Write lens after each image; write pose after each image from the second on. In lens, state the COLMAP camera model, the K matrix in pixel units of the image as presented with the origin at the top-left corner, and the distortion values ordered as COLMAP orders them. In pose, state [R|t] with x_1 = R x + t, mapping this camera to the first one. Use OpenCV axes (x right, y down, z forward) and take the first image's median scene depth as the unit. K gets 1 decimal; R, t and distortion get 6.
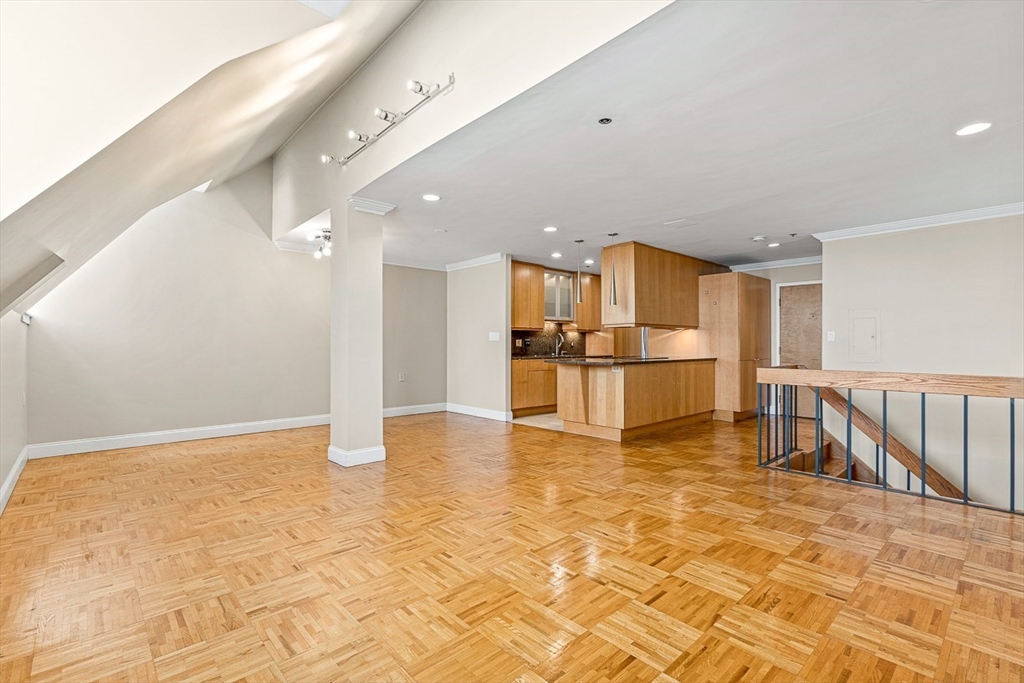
lens RADIAL K [[464.0, 0, 512.0], [0, 464.0, 341.5], [0, 0, 1]] dist [-0.001372, -0.000230]
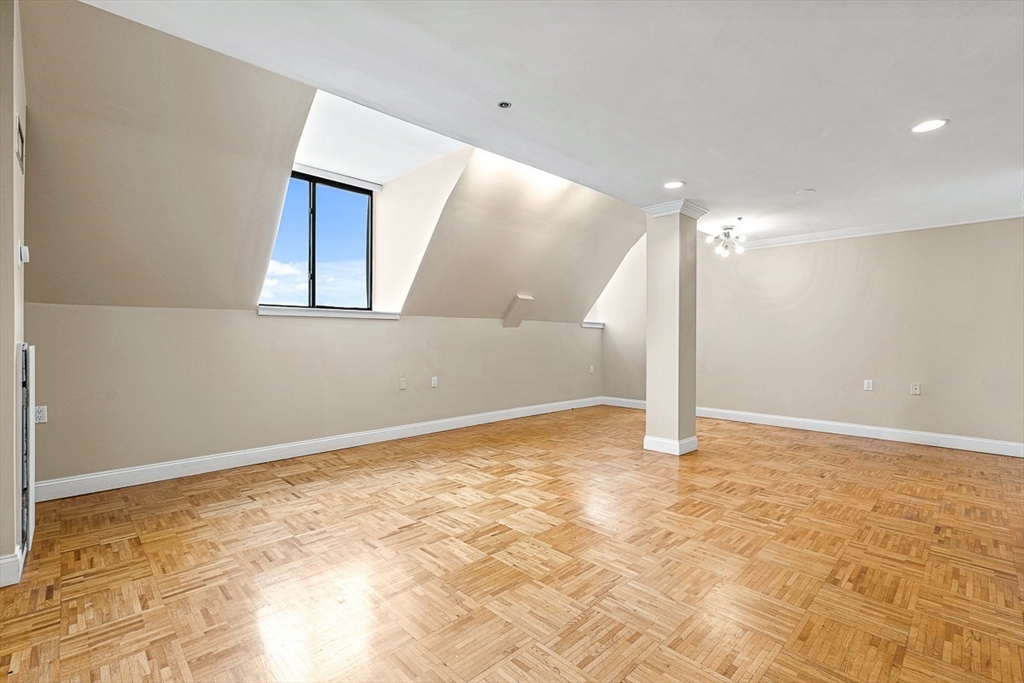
lens RADIAL K [[464.0, 0, 512.0], [0, 464.0, 341.5], [0, 0, 1]] dist [-0.001372, -0.000230]
pose [[0.038700, 0.012966, -0.999167, 1.207491], [0.001819, 0.999913, 0.013047, -0.004705], [0.999249, -0.002322, 0.038673, 1.032140]]
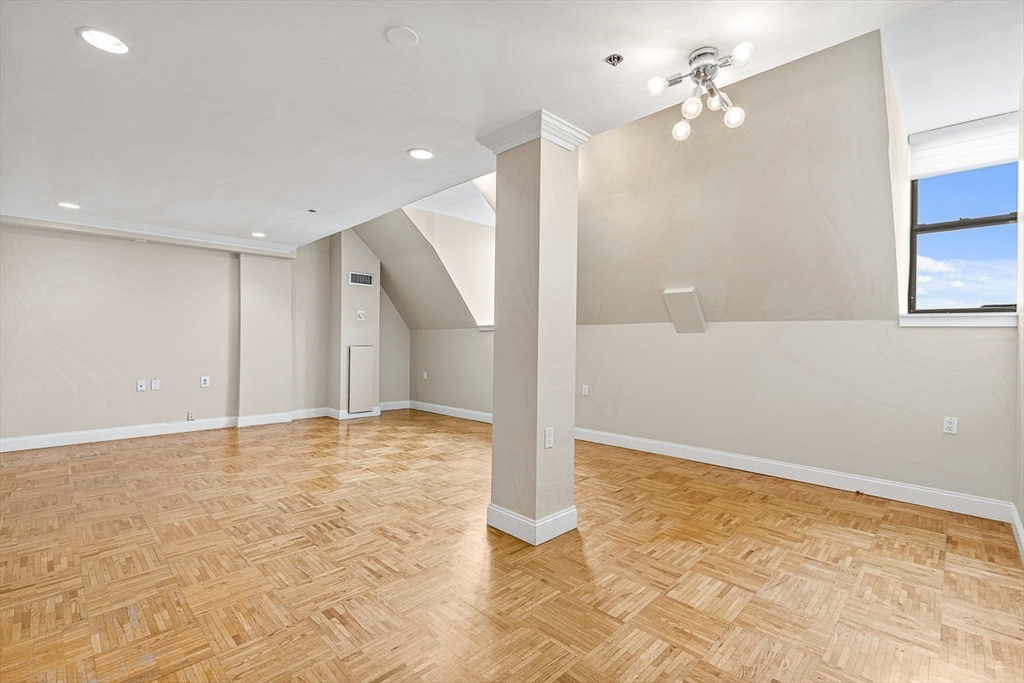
lens RADIAL K [[464.0, 0, 512.0], [0, 464.0, 341.5], [0, 0, 1]] dist [-0.001372, -0.000230]
pose [[-0.999092, -0.004396, -0.042367, -0.471547], [-0.004006, 0.999949, -0.009295, 0.006634], [0.042406, -0.009117, -0.999059, 2.830153]]
